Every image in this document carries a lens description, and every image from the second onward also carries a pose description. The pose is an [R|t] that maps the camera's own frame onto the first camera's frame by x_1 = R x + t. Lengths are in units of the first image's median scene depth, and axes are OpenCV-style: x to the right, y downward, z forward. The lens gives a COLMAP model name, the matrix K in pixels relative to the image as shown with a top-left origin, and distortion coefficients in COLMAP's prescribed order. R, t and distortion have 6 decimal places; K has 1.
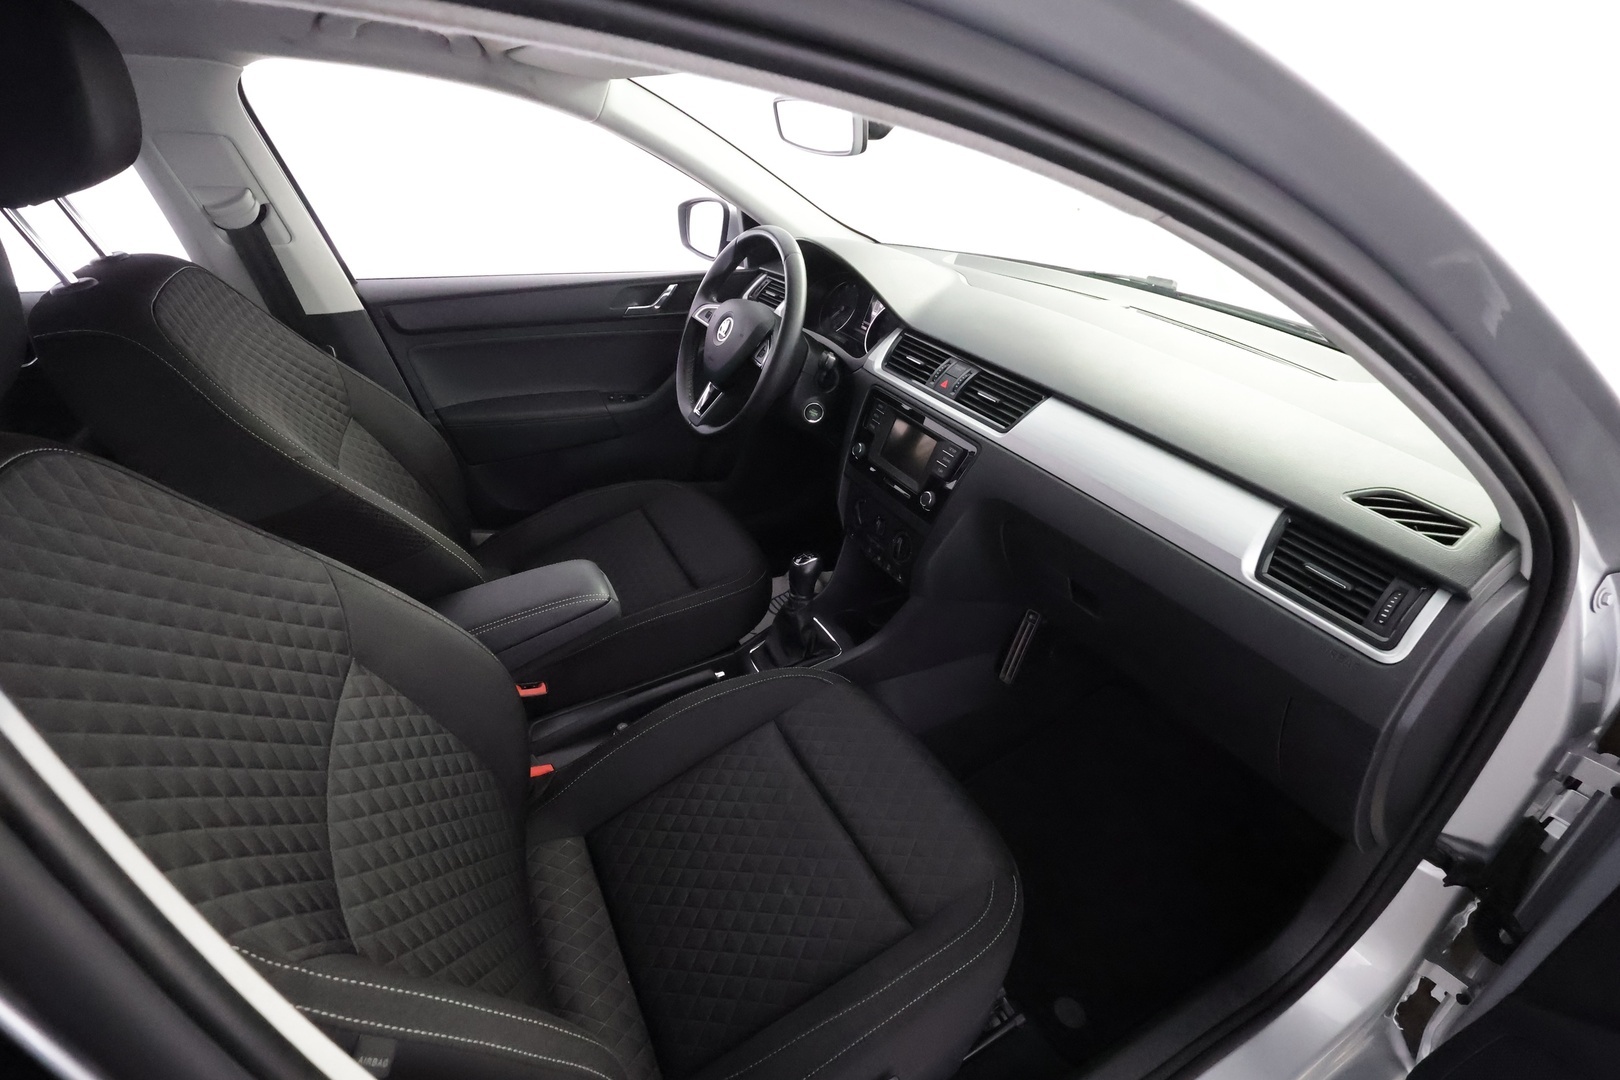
lens RADIAL K [[751.4, 0, 810.0], [0, 751.4, 540.0], [0, 0, 1]] dist [0.000524, 0.000076]
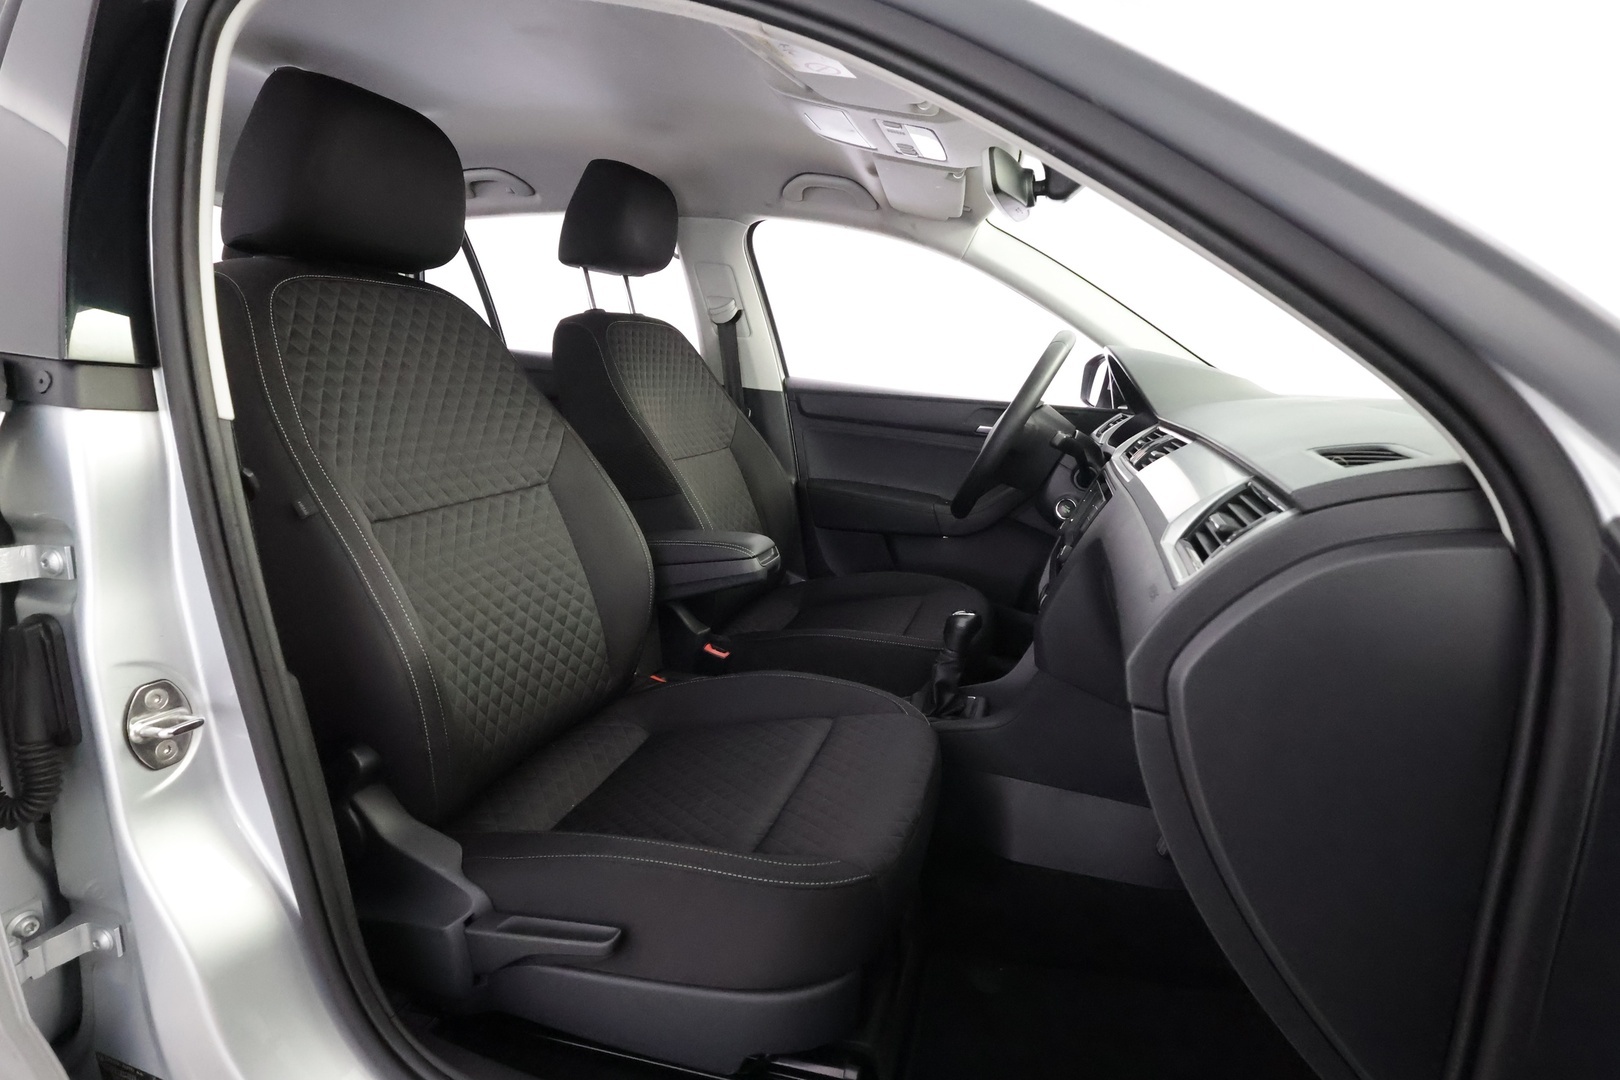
lens RADIAL K [[799.2, 0, 812.9], [0, 799.2, 541.9], [0, 0, 1]] dist [-0.004274, -0.000047]
pose [[0.714921, 0.172806, -0.677514, 0.539224], [-0.393744, 0.900232, -0.185870, 0.211378], [0.577801, 0.399649, 0.711637, 0.121252]]
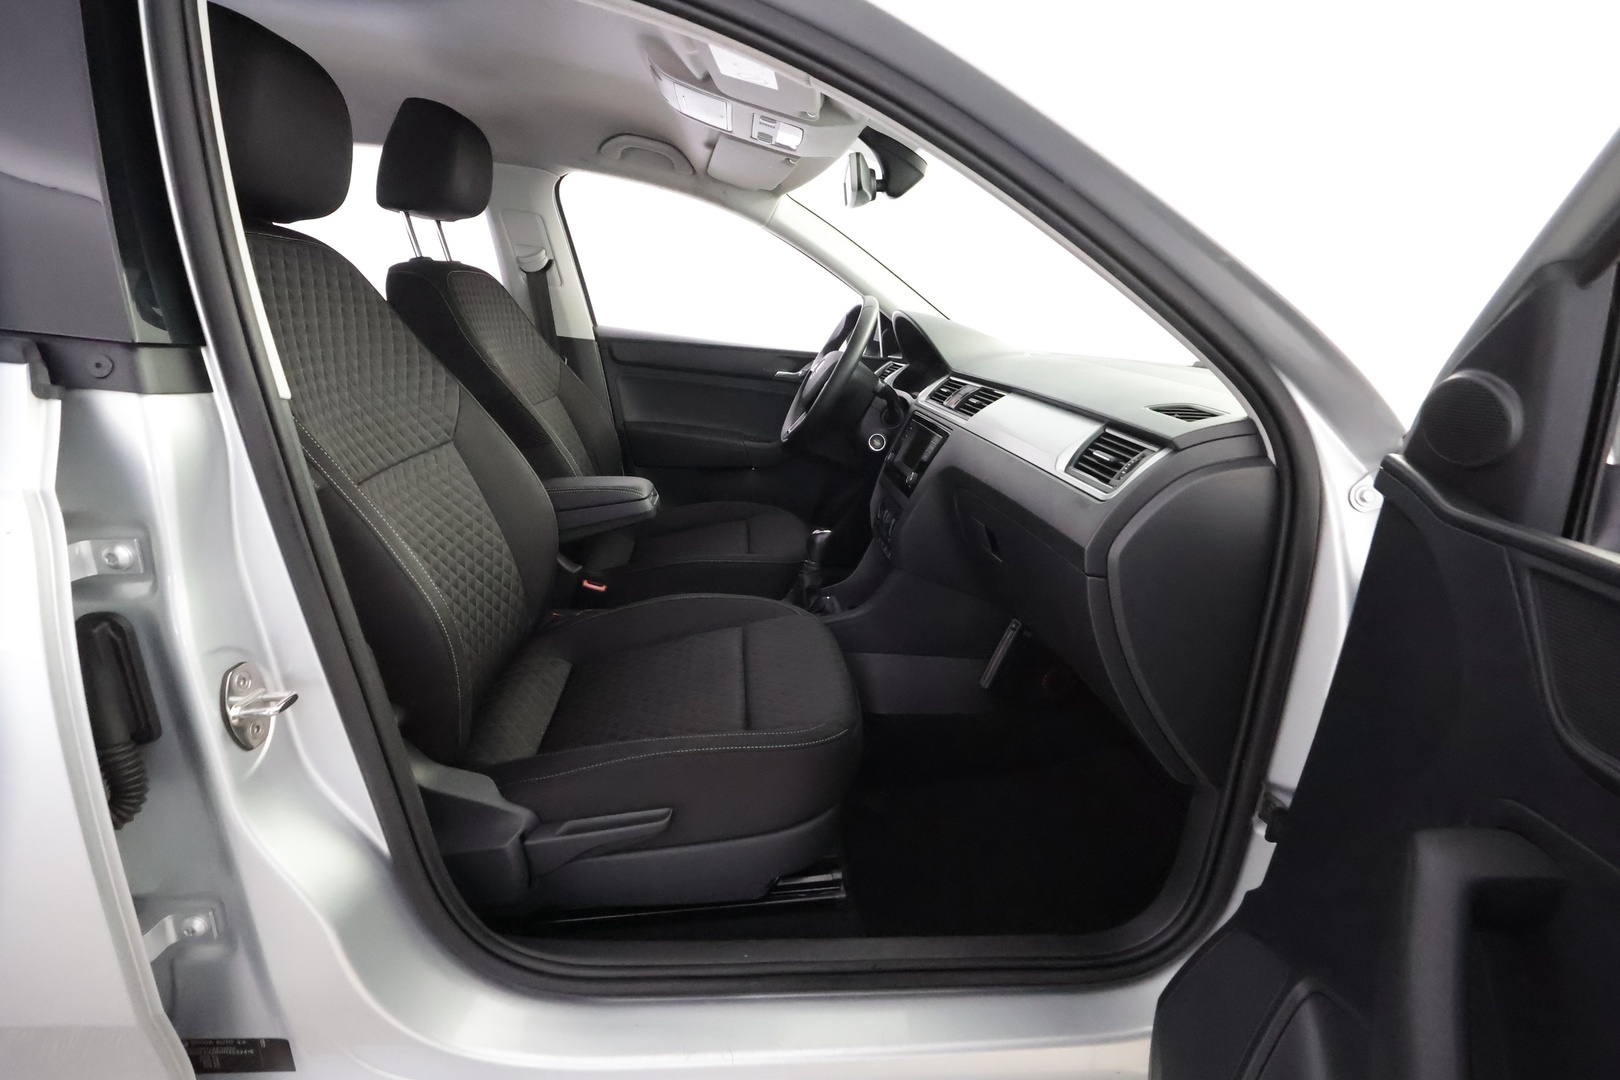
lens RADIAL K [[745.1, 0, 810.0], [0, 745.1, 540.0], [0, 0, 1]] dist [0.000477, 0.000714]
pose [[0.924643, 0.159020, -0.346046, 0.393376], [-0.245027, 0.944012, -0.220915, 0.307938], [0.291542, 0.289058, 0.911838, -0.087363]]
